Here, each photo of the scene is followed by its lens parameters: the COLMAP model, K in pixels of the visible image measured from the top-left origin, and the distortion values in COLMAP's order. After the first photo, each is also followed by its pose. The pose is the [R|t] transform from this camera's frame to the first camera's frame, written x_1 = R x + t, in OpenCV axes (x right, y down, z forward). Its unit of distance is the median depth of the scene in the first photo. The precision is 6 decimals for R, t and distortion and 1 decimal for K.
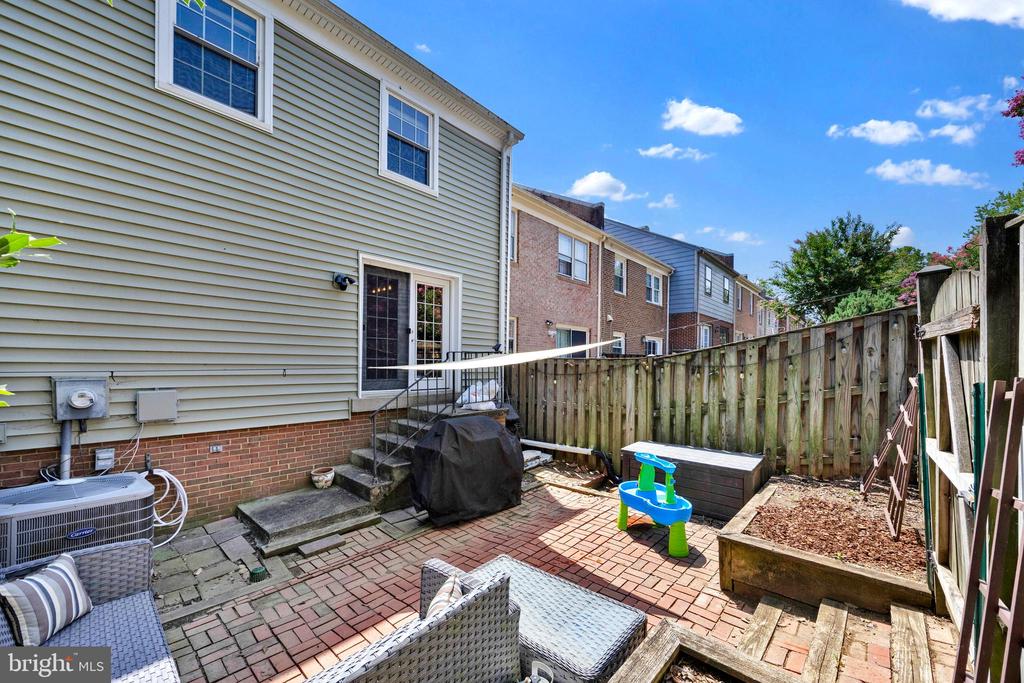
lens RADIAL K [[393.9, 0, 515.1], [0, 393.9, 361.2], [0, 0, 1]] dist [-0.004652, 0.000991]
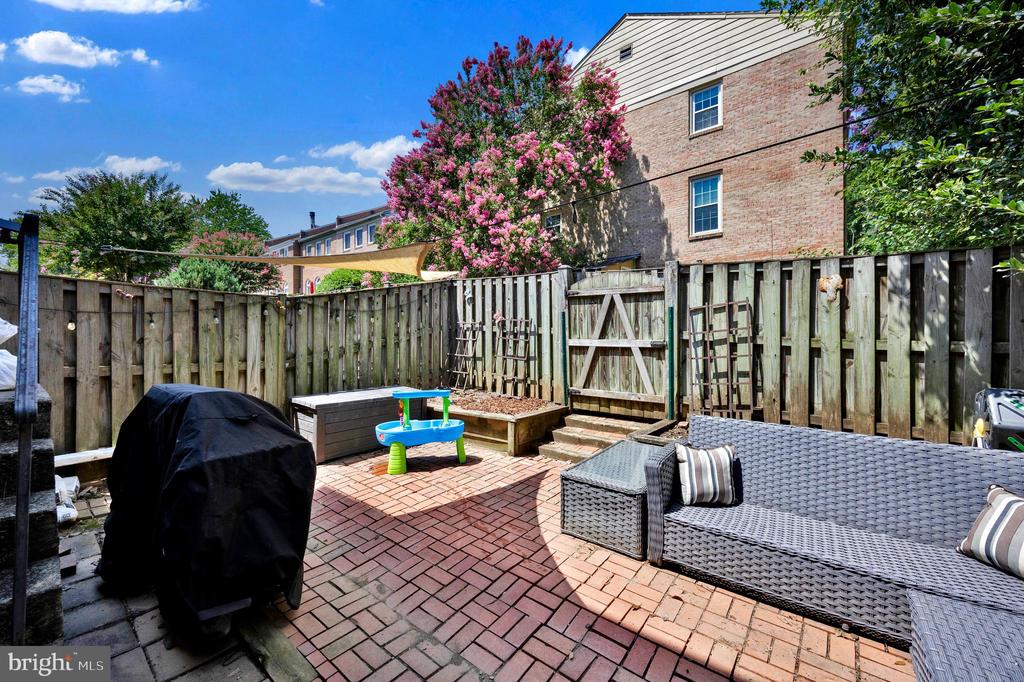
lens RADIAL K [[393.9, 0, 510.3], [0, 393.9, 334.5], [0, 0, 1]] dist [-0.004652, 0.000991]
pose [[-0.047209, 0.009974, 0.998835, -0.547344], [-0.007069, 0.999922, -0.010319, 0.084182], [-0.998860, -0.007548, -0.047135, 0.635046]]
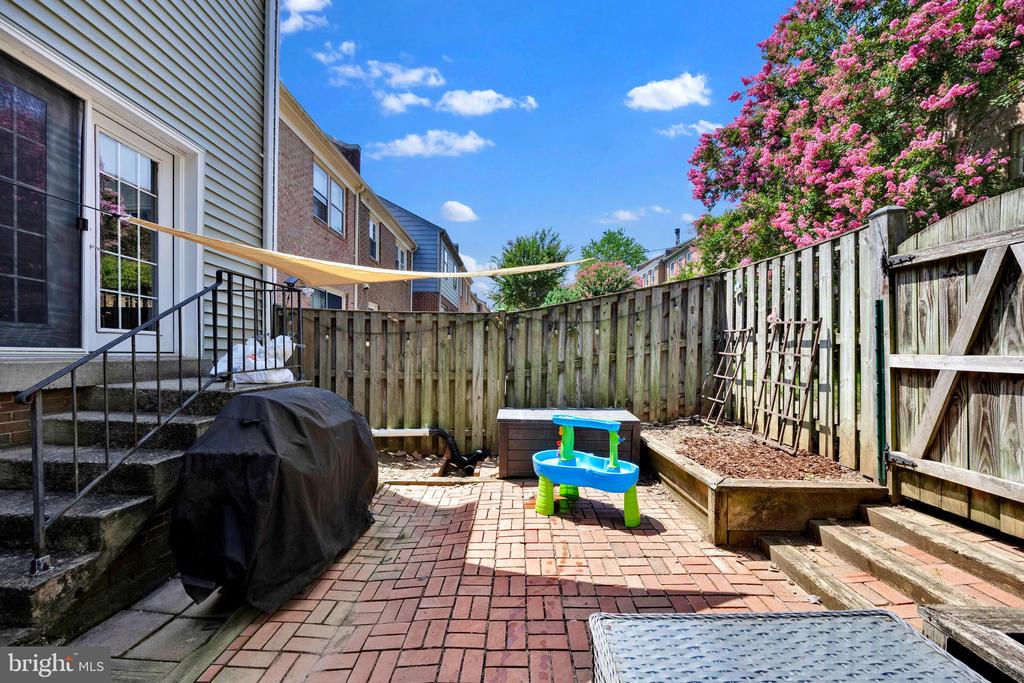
lens RADIAL K [[393.9, 0, 511.7], [0, 393.9, 358.0], [0, 0, 1]] dist [-0.004652, 0.000991]
pose [[0.750421, -0.006269, 0.660931, -0.236640], [-0.007753, 0.999803, 0.018286, 0.083965], [-0.660915, -0.018846, 0.750224, 0.377436]]
